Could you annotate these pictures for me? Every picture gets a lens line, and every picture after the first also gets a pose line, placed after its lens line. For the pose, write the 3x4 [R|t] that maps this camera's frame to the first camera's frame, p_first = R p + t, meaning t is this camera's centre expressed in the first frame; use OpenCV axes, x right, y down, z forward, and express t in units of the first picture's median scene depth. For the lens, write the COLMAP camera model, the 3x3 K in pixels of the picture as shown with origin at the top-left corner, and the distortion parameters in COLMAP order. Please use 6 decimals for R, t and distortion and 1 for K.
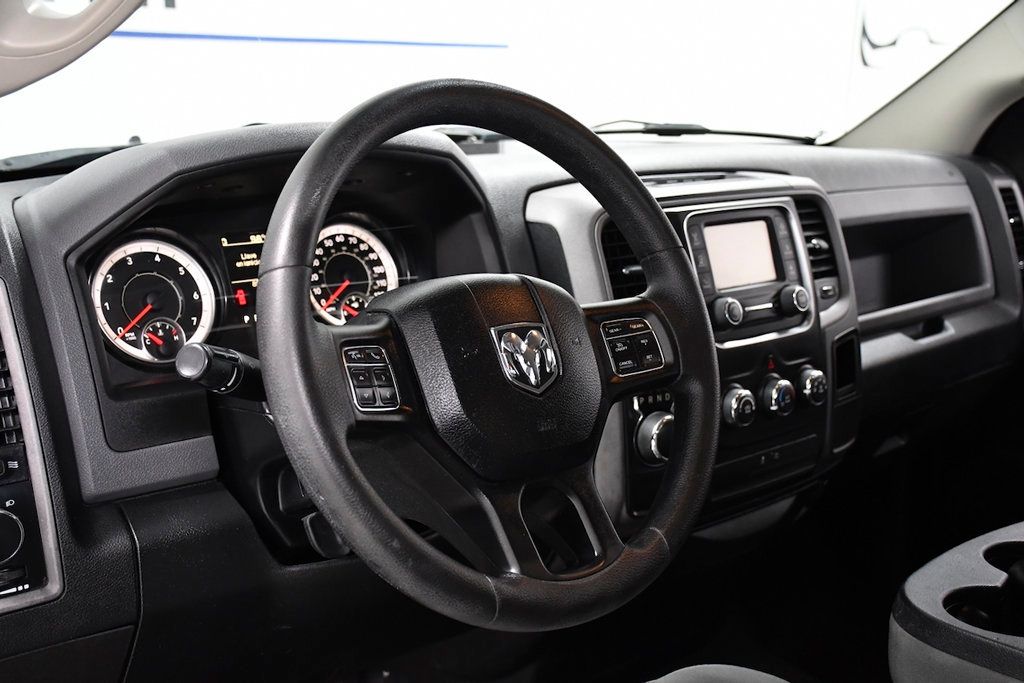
lens RADIAL K [[1310.4, 0, 513.2], [0, 1310.4, 339.3], [0, 0, 1]] dist [0.192291, 0.000000]
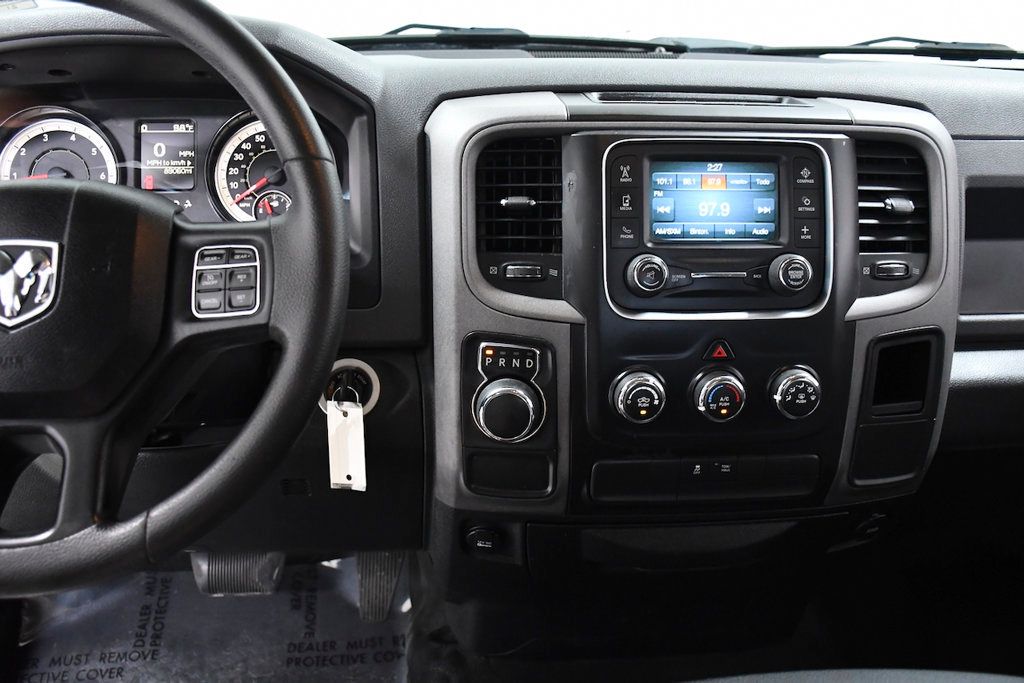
lens RADIAL K [[968.7, 0, 512.8], [0, 968.7, 337.9], [0, 0, 1]] dist [-0.011143, 0.000000]
pose [[0.769896, 0.205692, -0.604112, 0.446561], [-0.132386, 0.977517, 0.164114, -0.065894], [0.624287, -0.046375, 0.779817, 0.500536]]
